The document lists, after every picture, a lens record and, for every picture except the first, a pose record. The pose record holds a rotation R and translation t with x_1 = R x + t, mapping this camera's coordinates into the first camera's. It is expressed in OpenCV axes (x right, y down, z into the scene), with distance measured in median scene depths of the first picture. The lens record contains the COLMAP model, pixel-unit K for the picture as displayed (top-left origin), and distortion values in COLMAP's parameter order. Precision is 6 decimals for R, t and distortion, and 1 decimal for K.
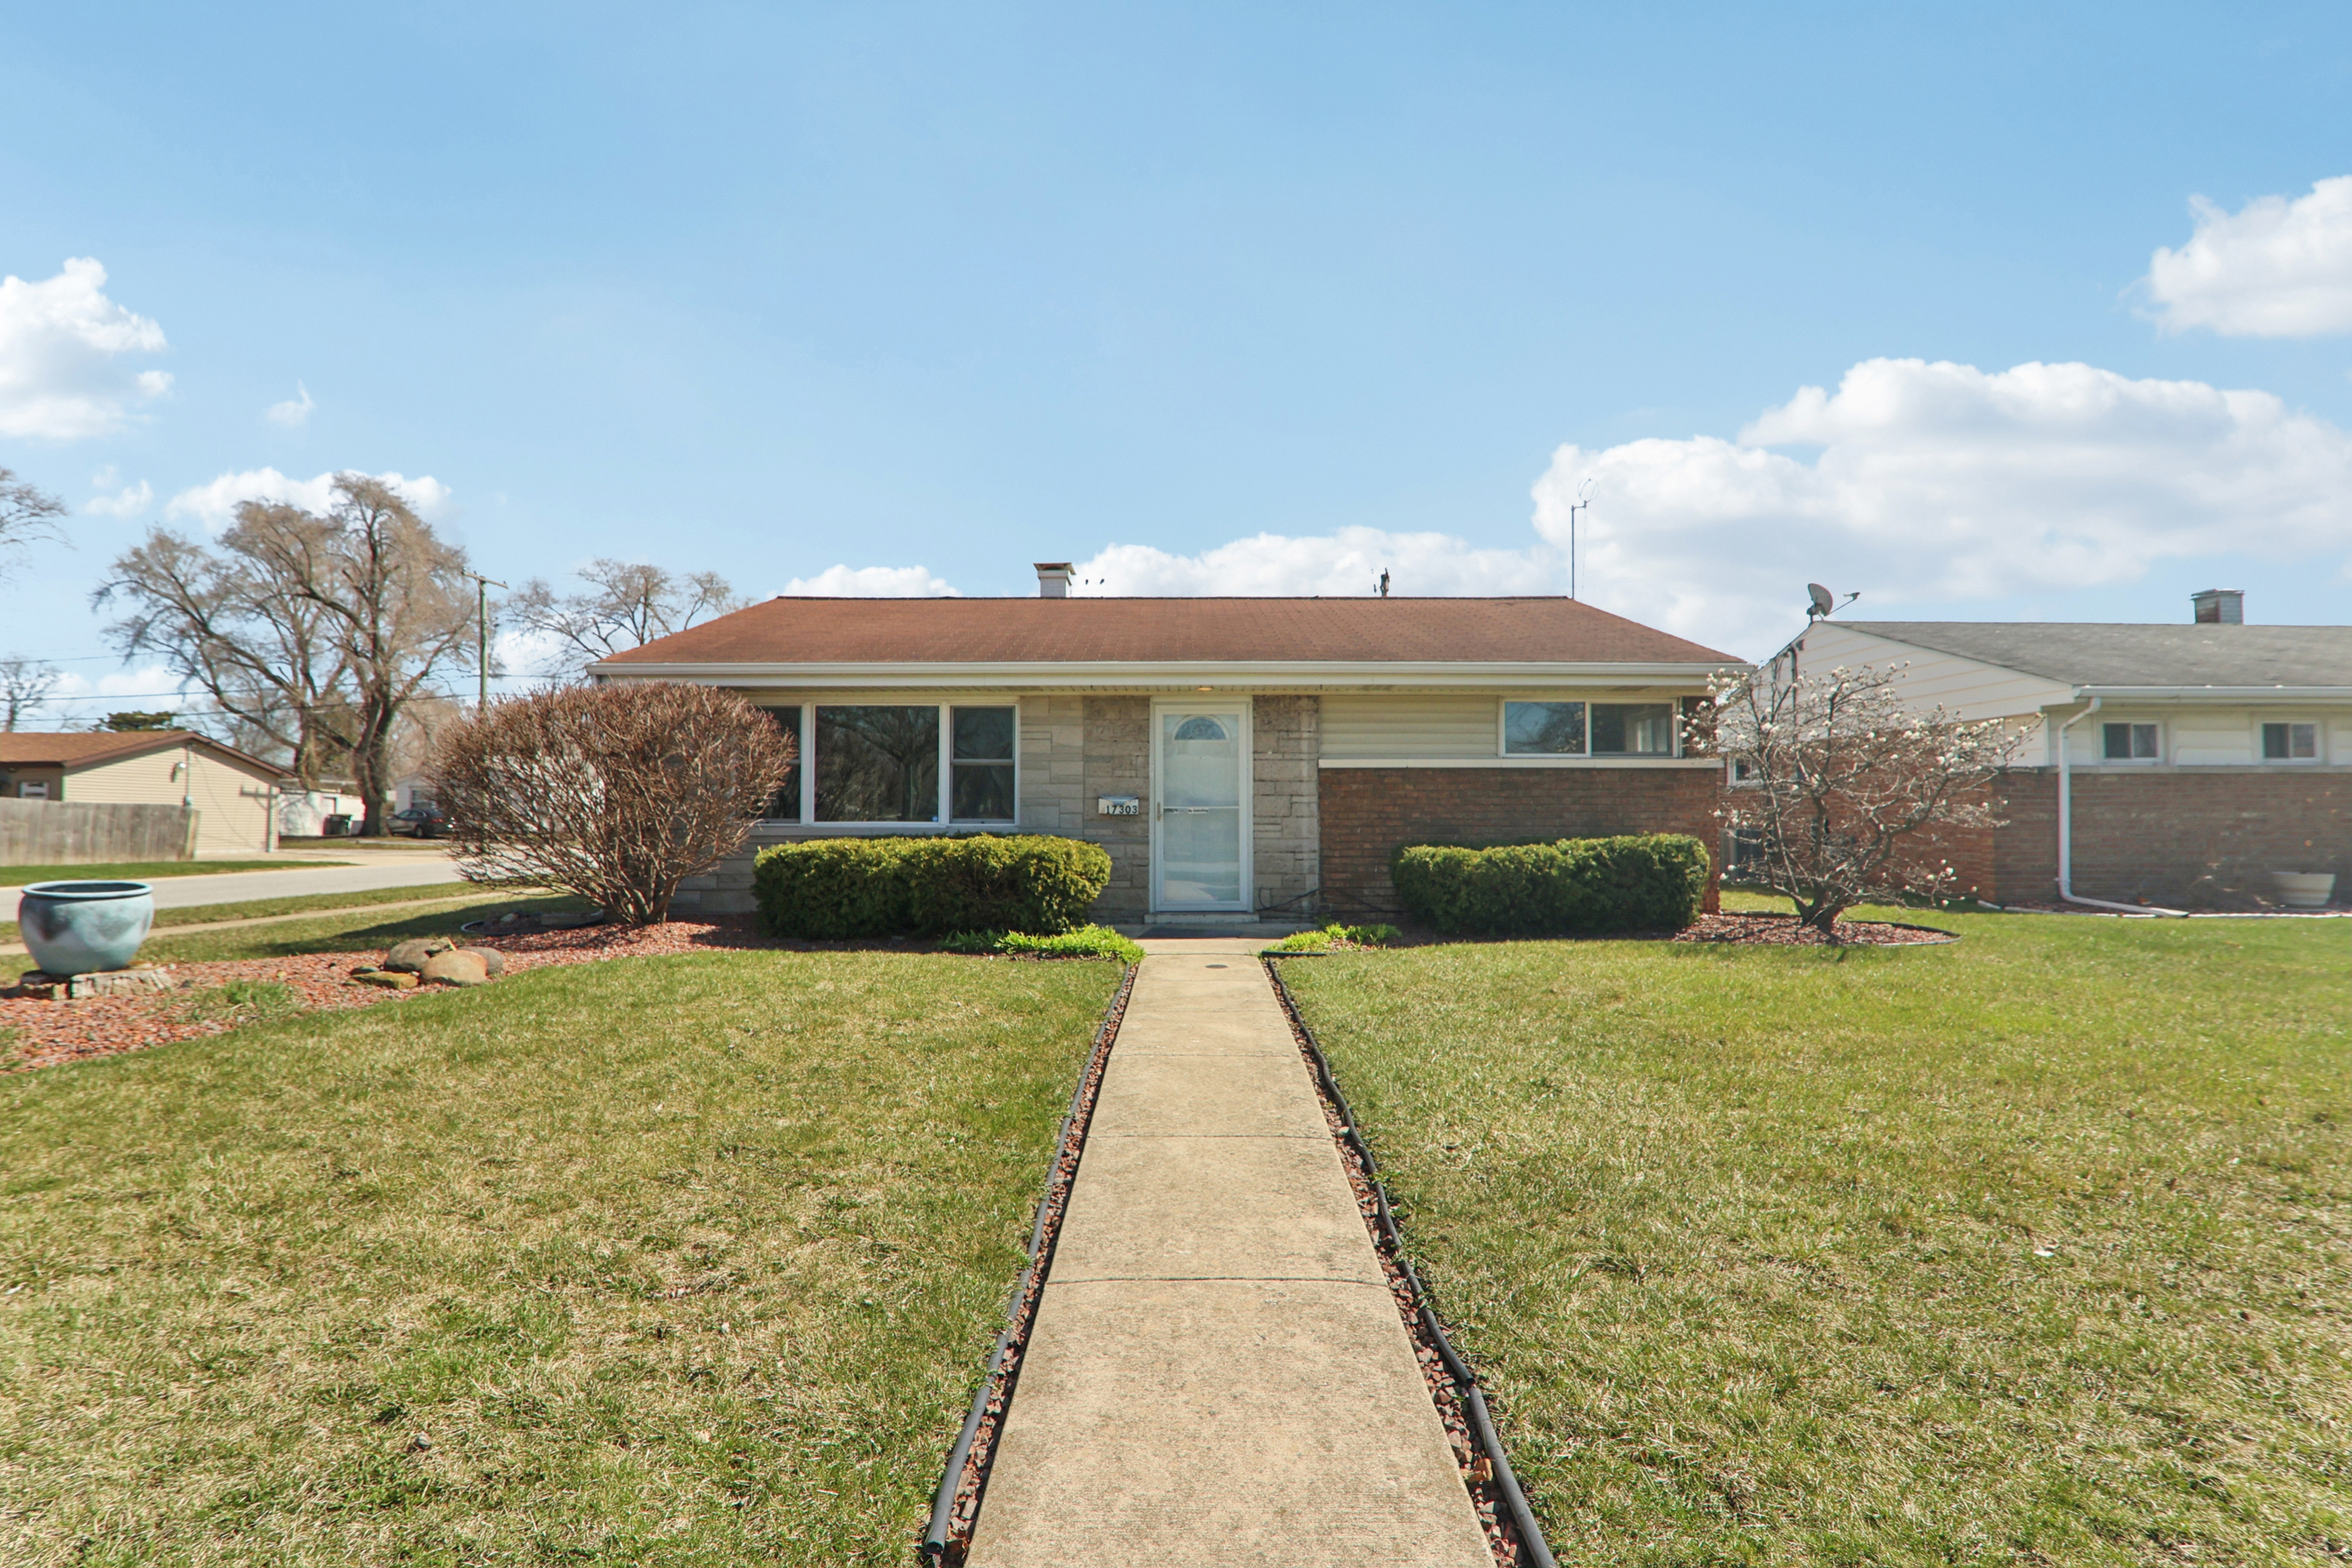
lens RADIAL K [[1059.3, 0, 1178.3], [0, 1059.3, 763.2], [0, 0, 1]] dist [-0.015001, -0.000141]
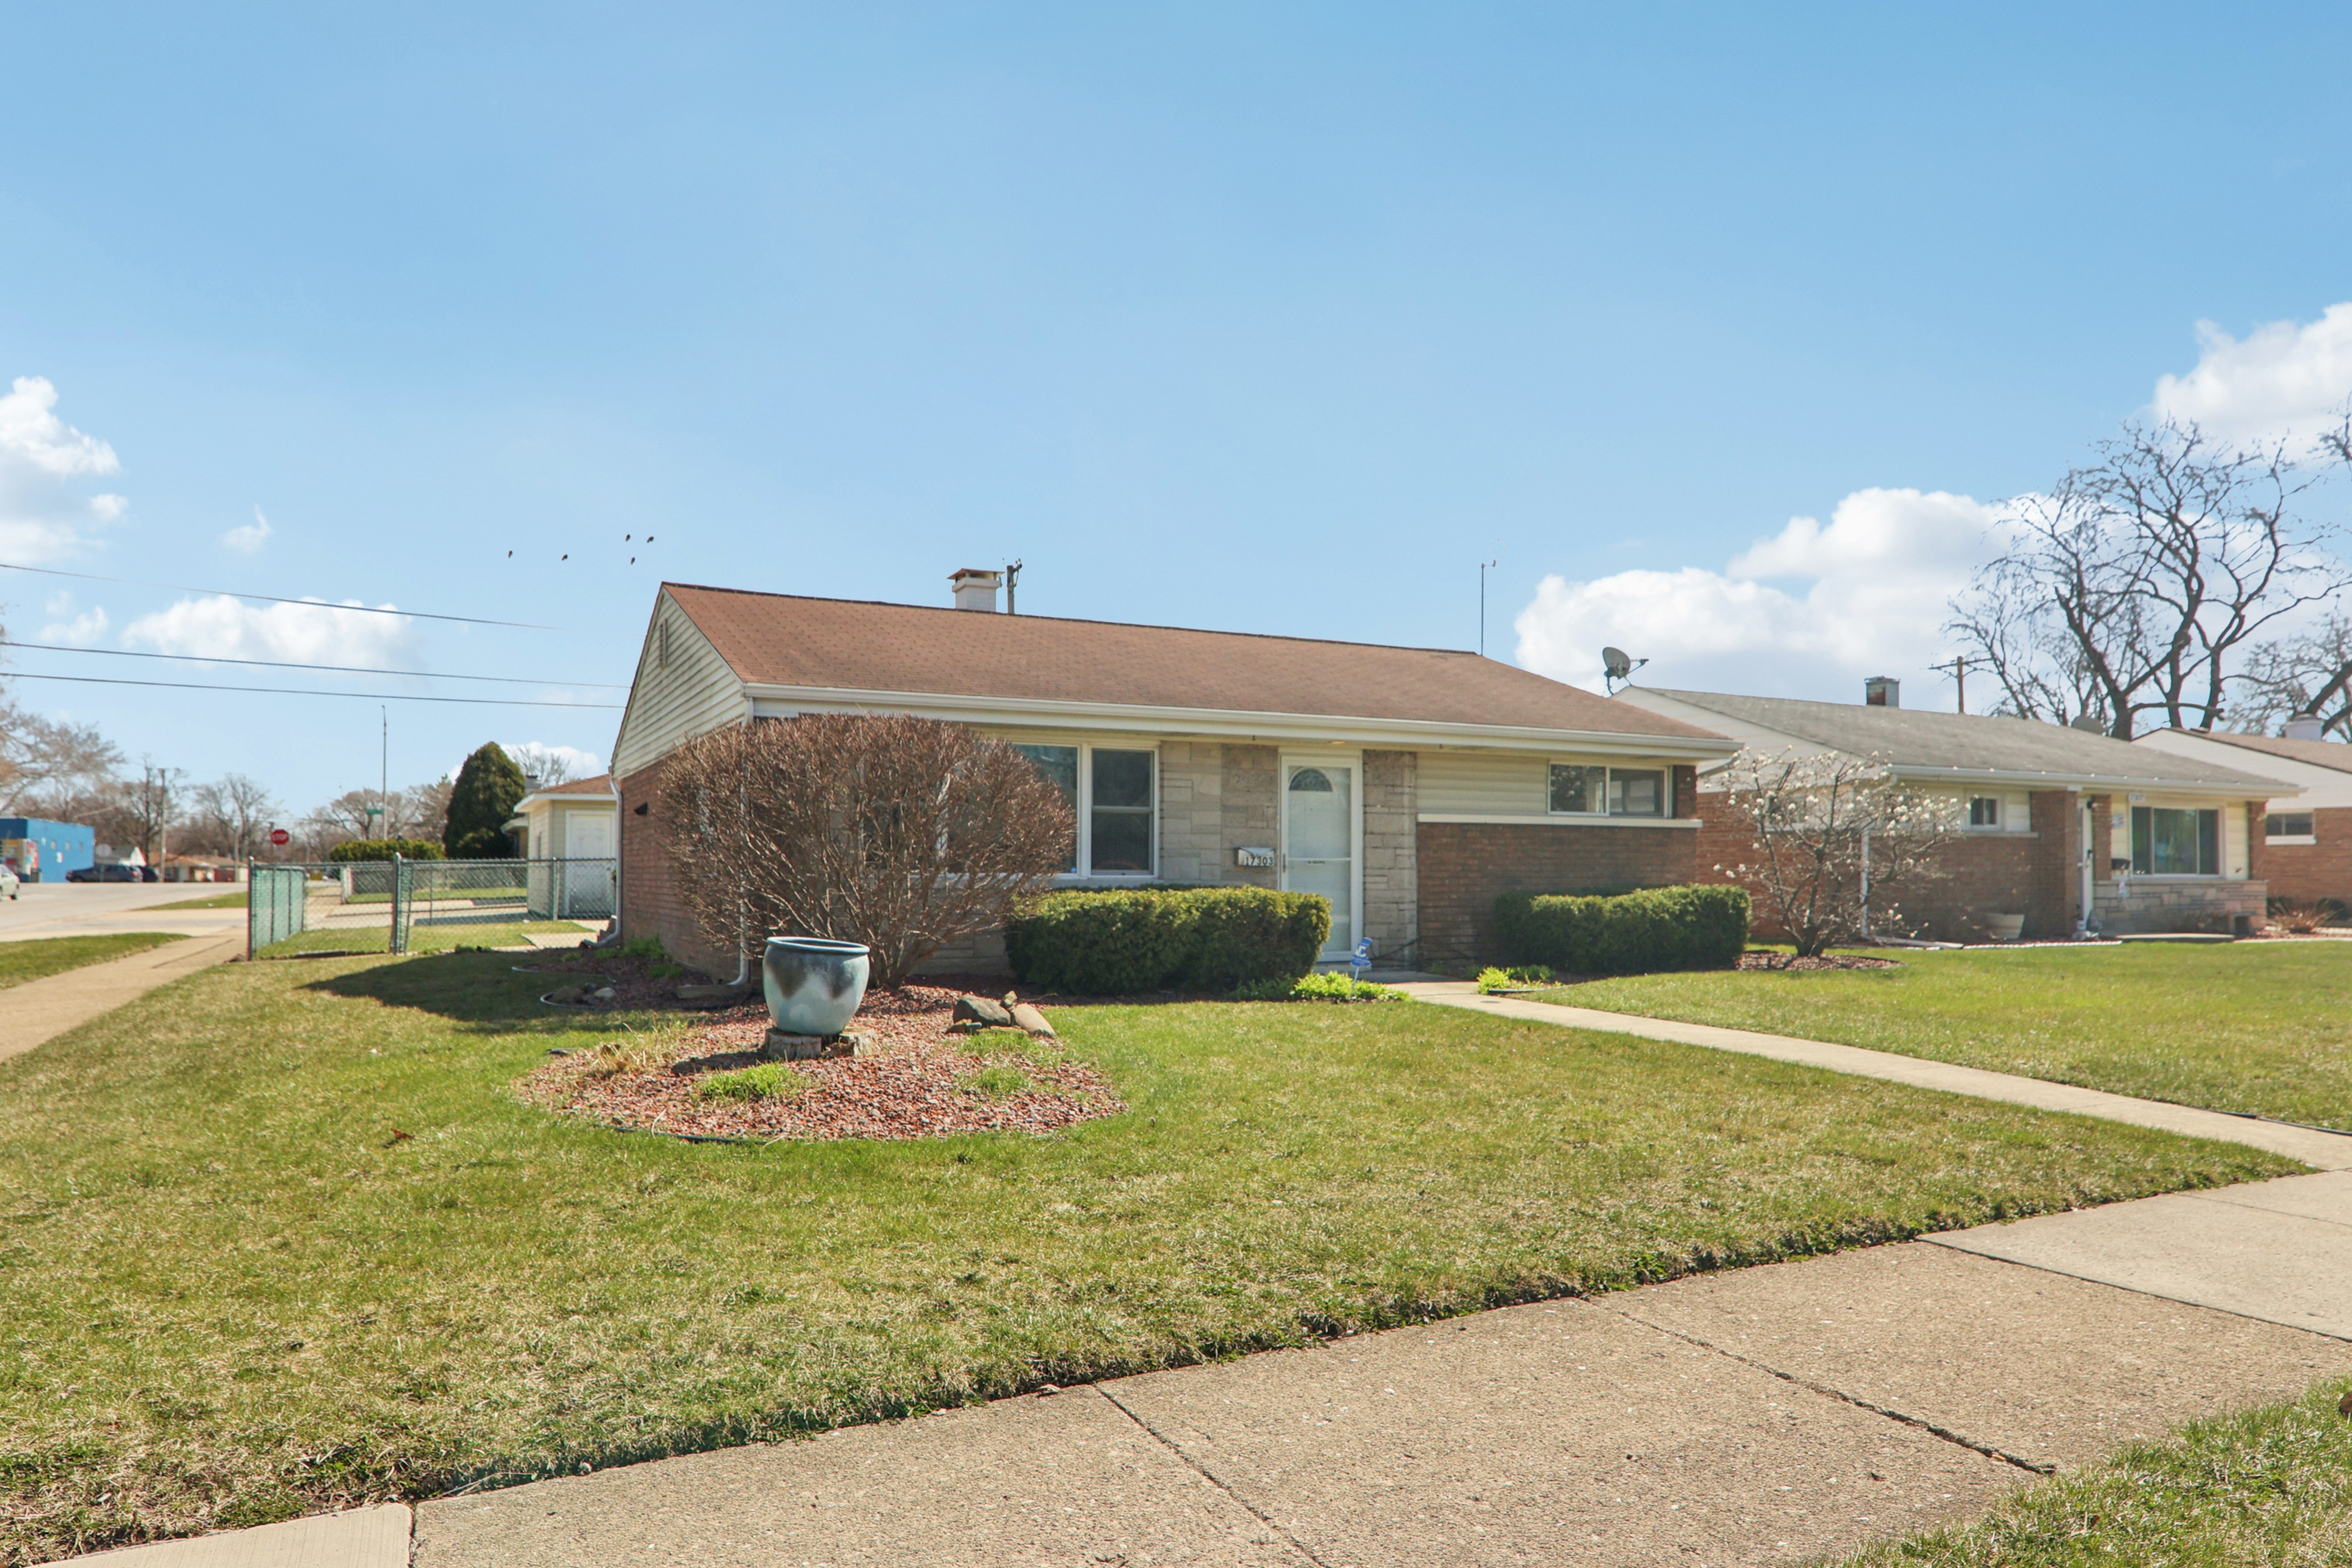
lens RADIAL K [[1460.4, 0, 1172.7], [0, 1460.4, 789.3], [0, 0, 1]] dist [-0.002968, 0.000336]
pose [[0.892782, 0.026740, 0.449695, -0.729579], [-0.025785, 0.999633, -0.008249, -0.009481], [-0.449750, -0.004231, 0.893144, -0.175589]]
